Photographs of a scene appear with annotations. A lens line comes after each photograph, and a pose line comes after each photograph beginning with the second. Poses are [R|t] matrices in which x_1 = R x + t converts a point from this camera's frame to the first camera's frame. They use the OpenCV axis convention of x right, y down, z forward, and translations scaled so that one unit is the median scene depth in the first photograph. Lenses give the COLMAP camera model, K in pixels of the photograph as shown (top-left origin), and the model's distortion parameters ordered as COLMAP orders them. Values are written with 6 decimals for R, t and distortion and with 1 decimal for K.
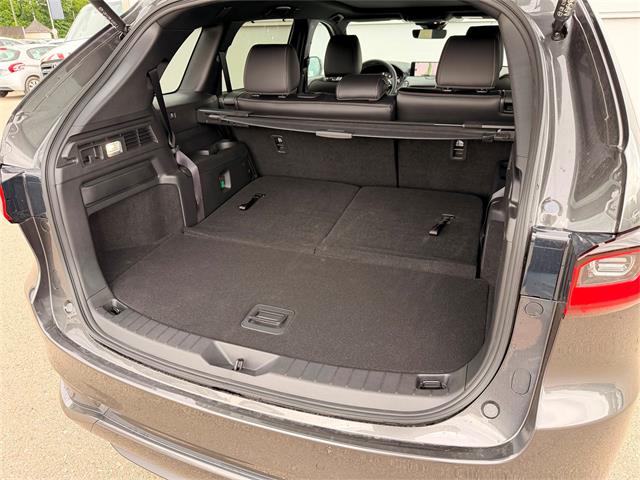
lens RADIAL K [[447.5, 0, 320.0], [0, 447.5, 240.0], [0, 0, 1]] dist [-0.008073, -0.007892]
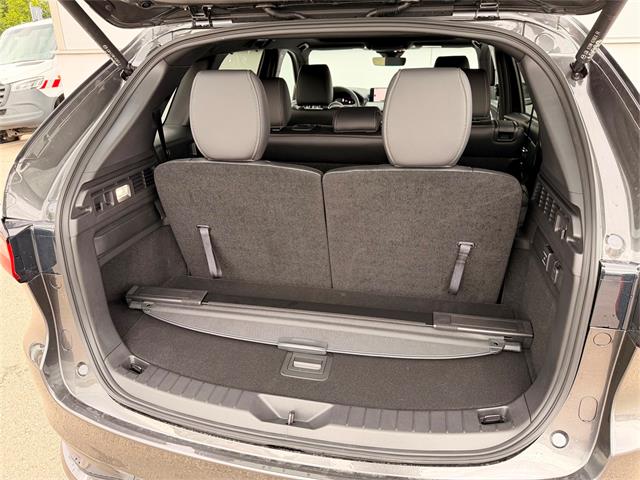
lens RADIAL K [[447.5, 0, 320.0], [0, 447.5, 240.0], [0, 0, 1]] dist [-0.008073, -0.007892]
pose [[0.990267, -0.054803, 0.127939, -0.200523], [0.060276, 0.997408, -0.039306, -0.051063], [-0.125454, 0.046635, 0.991003, 0.030831]]
